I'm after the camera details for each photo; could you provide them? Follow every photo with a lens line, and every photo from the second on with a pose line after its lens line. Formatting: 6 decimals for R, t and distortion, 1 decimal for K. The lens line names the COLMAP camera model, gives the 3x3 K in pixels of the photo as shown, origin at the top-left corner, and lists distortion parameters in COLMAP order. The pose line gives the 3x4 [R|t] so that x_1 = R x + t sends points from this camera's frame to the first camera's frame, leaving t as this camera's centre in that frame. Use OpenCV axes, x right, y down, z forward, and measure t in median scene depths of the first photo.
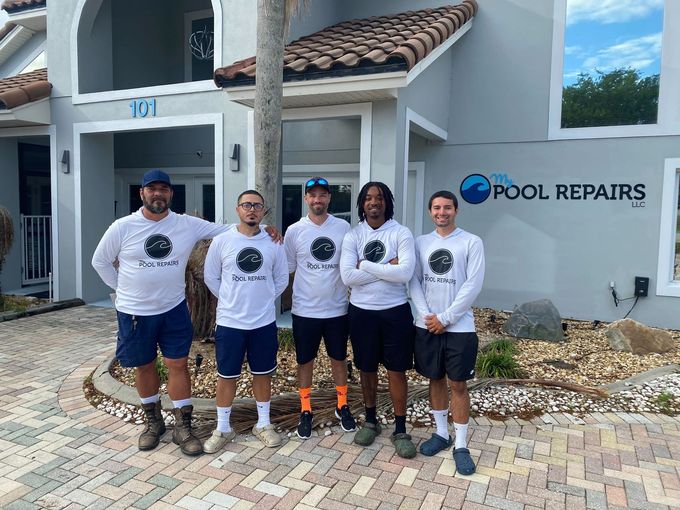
lens RADIAL K [[549.1, 0, 344.3], [0, 549.1, 254.2], [0, 0, 1]] dist [0.039605, 0.000527]
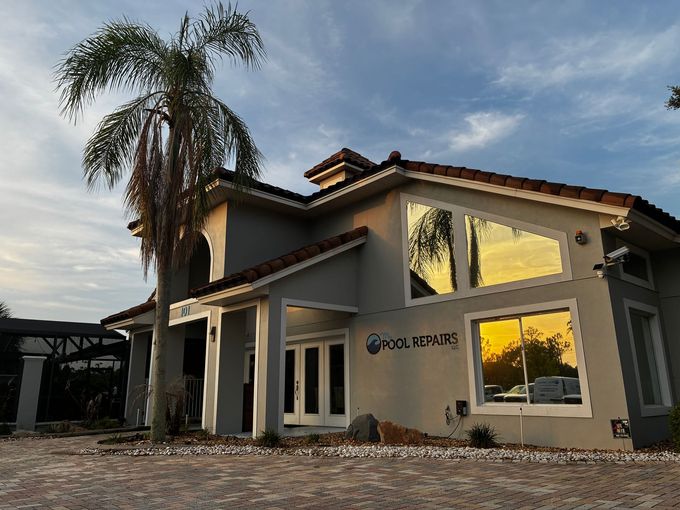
lens RADIAL K [[549.1, 0, 338.6], [0, 549.1, 254.2], [0, 0, 1]] dist [0.039605, 0.000527]
pose [[0.908326, -0.128497, -0.398035, 0.804050], [-0.008549, 0.945737, -0.324821, 0.136990], [0.418175, 0.298446, 0.857939, -0.375859]]
